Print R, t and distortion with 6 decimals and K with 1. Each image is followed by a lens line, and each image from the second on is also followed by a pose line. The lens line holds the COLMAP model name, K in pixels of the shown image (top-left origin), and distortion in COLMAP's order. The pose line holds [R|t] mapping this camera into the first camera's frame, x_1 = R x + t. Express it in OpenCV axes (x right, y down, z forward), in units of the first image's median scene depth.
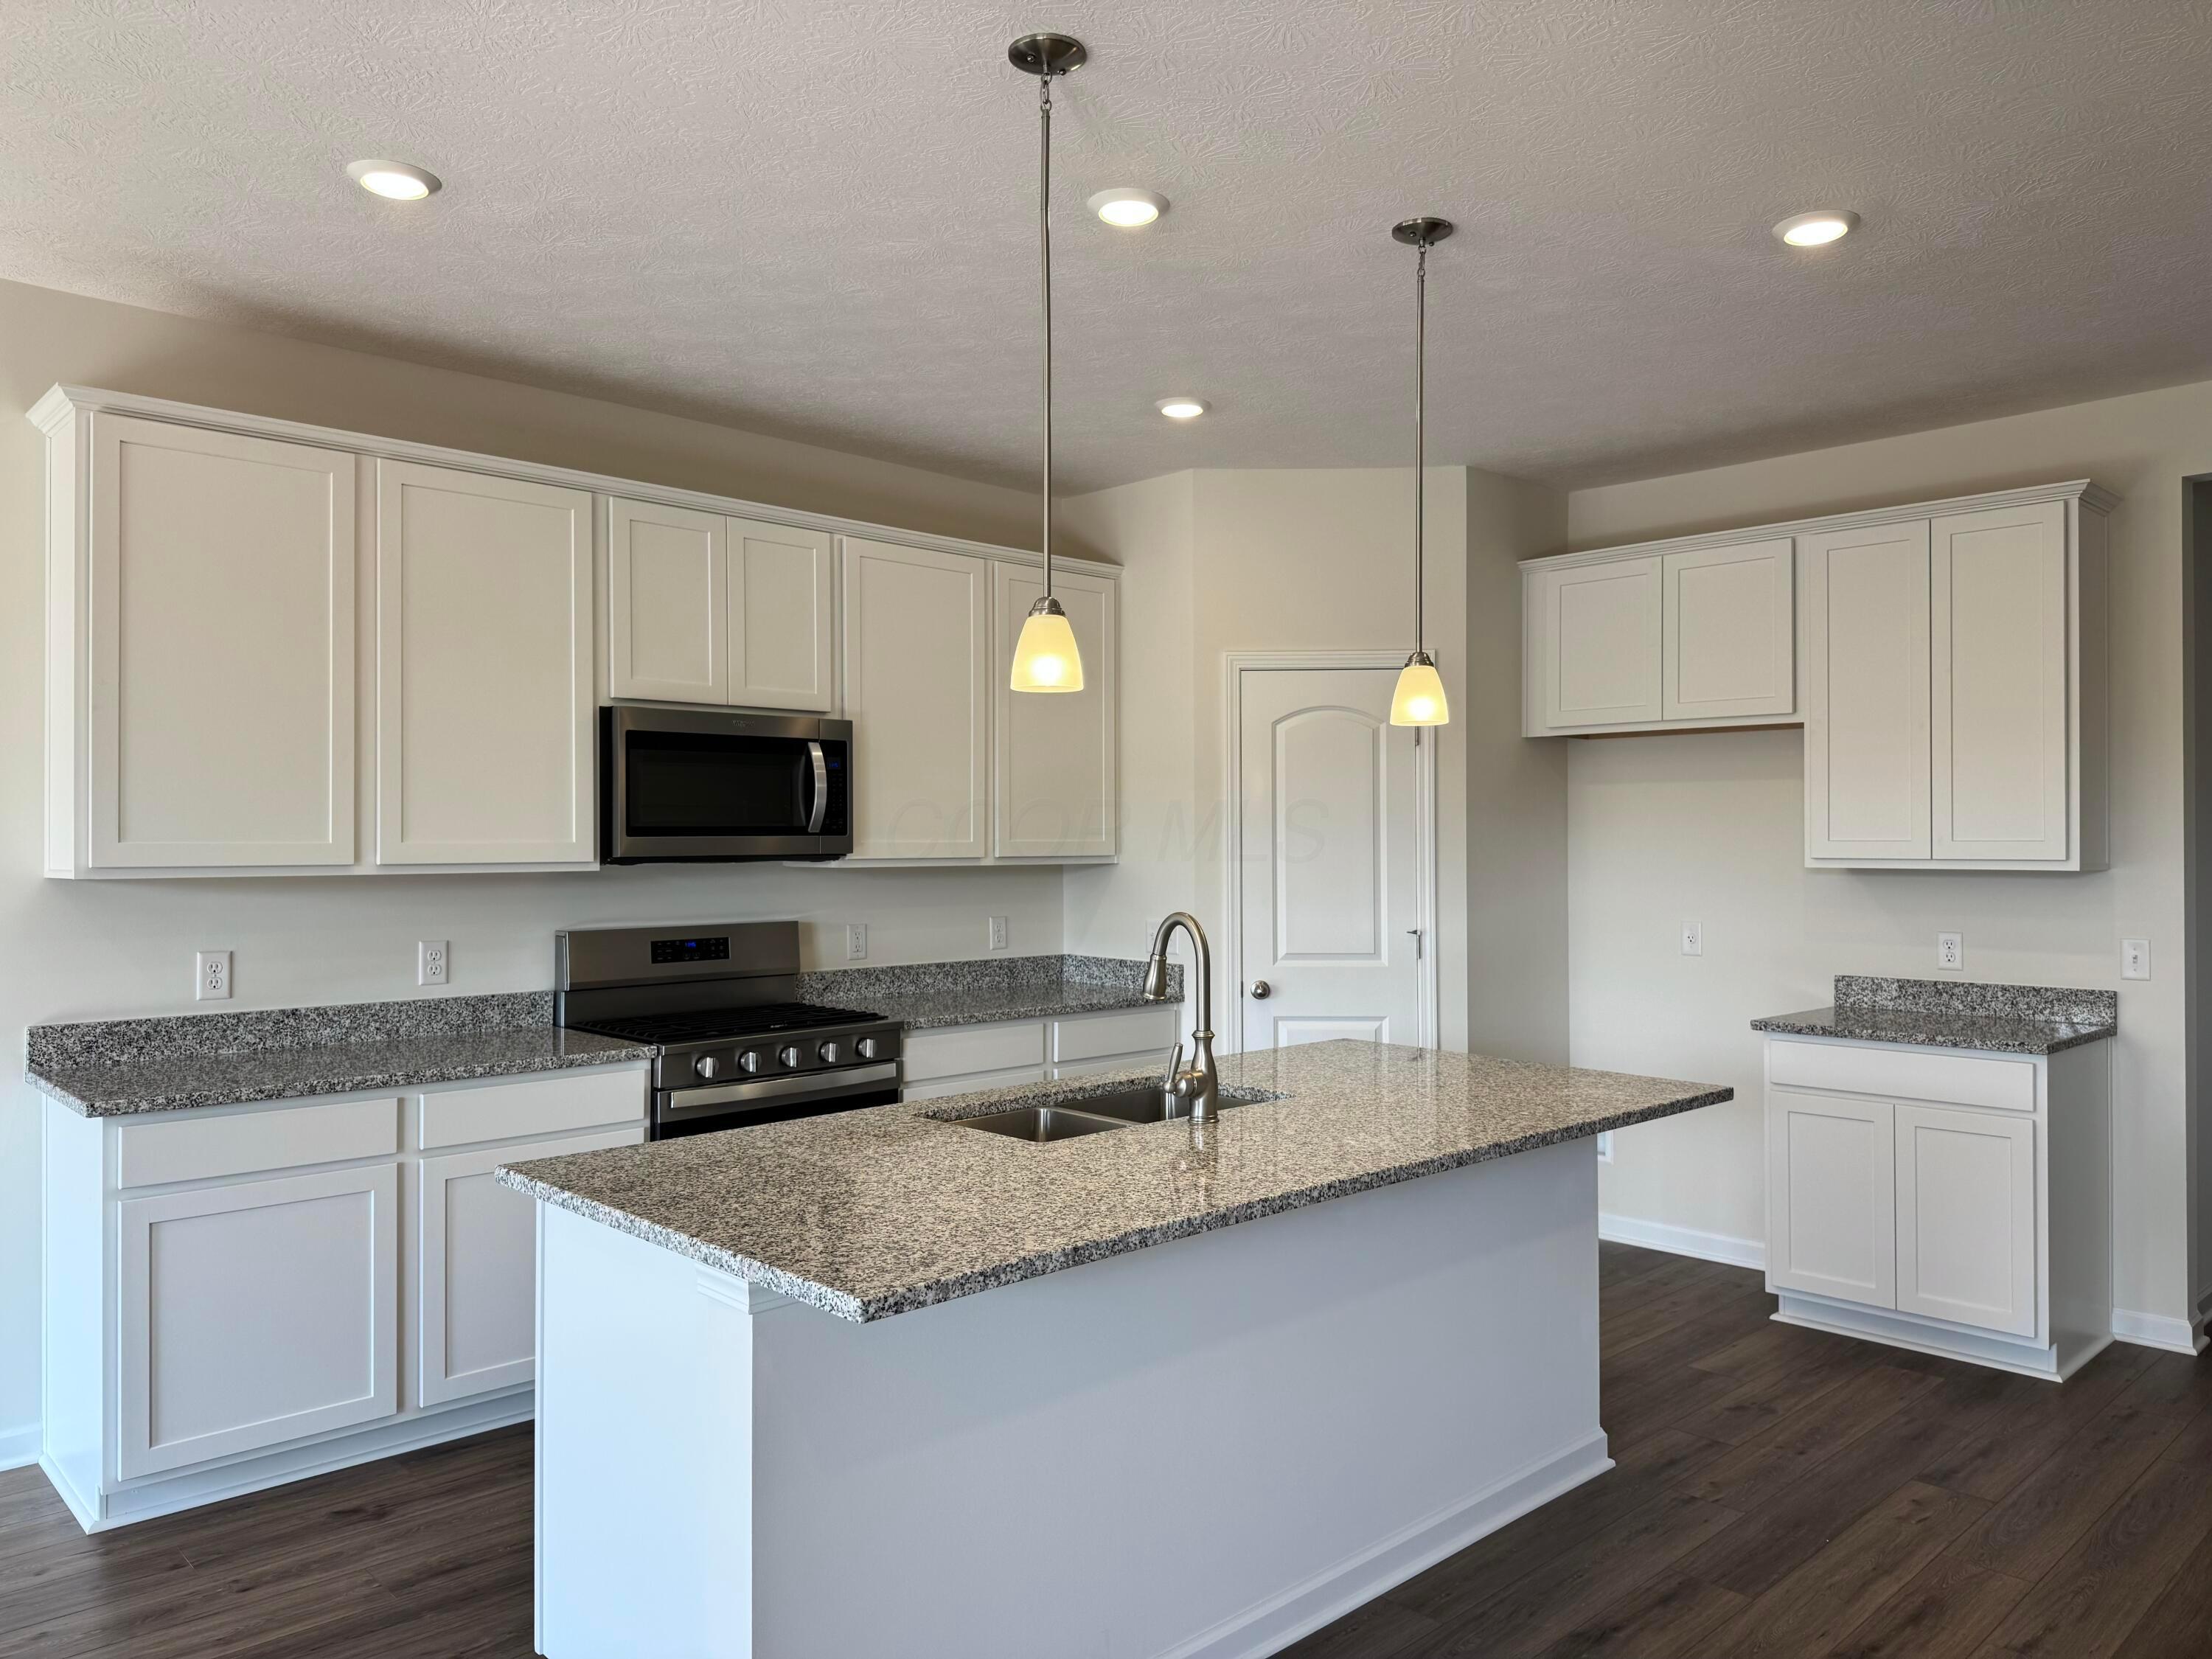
lens RADIAL K [[1532.2, 0, 1068.7], [0, 1532.2, 842.8], [0, 0, 1]] dist [0.098538, -0.110073]
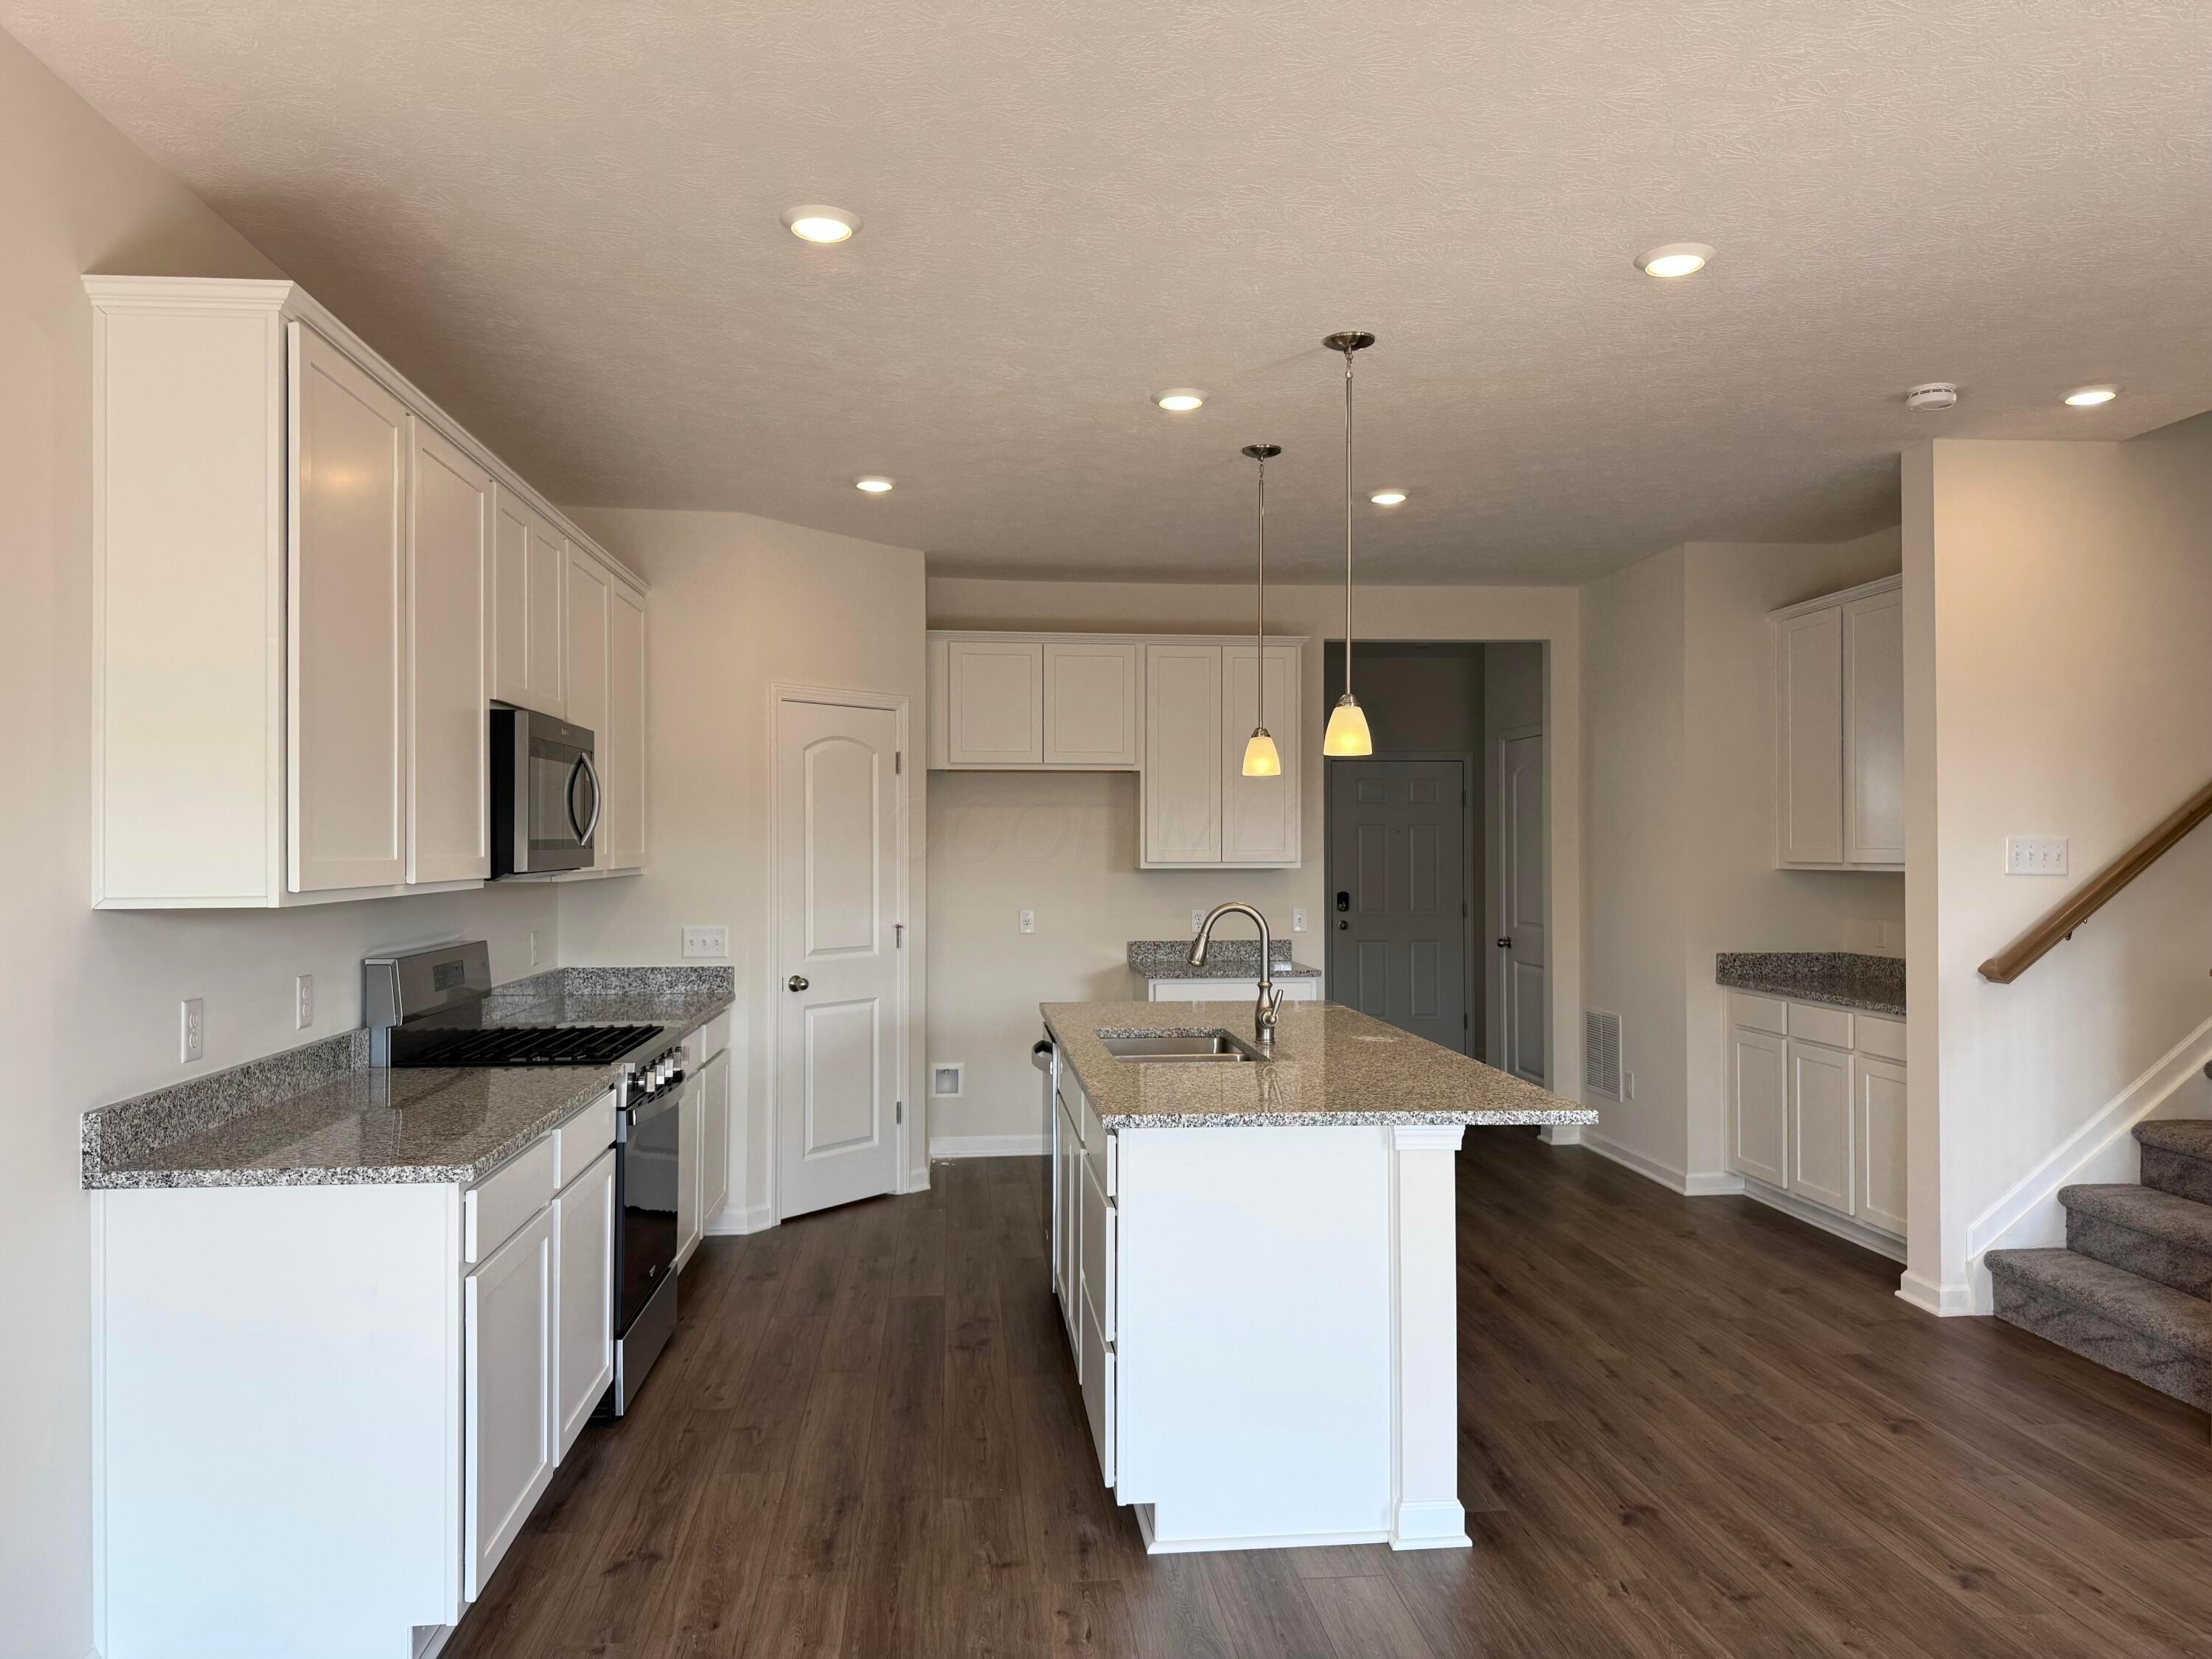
lens RADIAL K [[1553.5, 0, 1106.0], [0, 1553.5, 829.5], [0, 0, 1]] dist [0.177892, -0.339221]
pose [[0.609667, 0.007882, 0.792618, -0.762716], [0.003027, 0.999920, -0.012271, -0.003556], [-0.792652, 0.009881, 0.609595, 0.130318]]
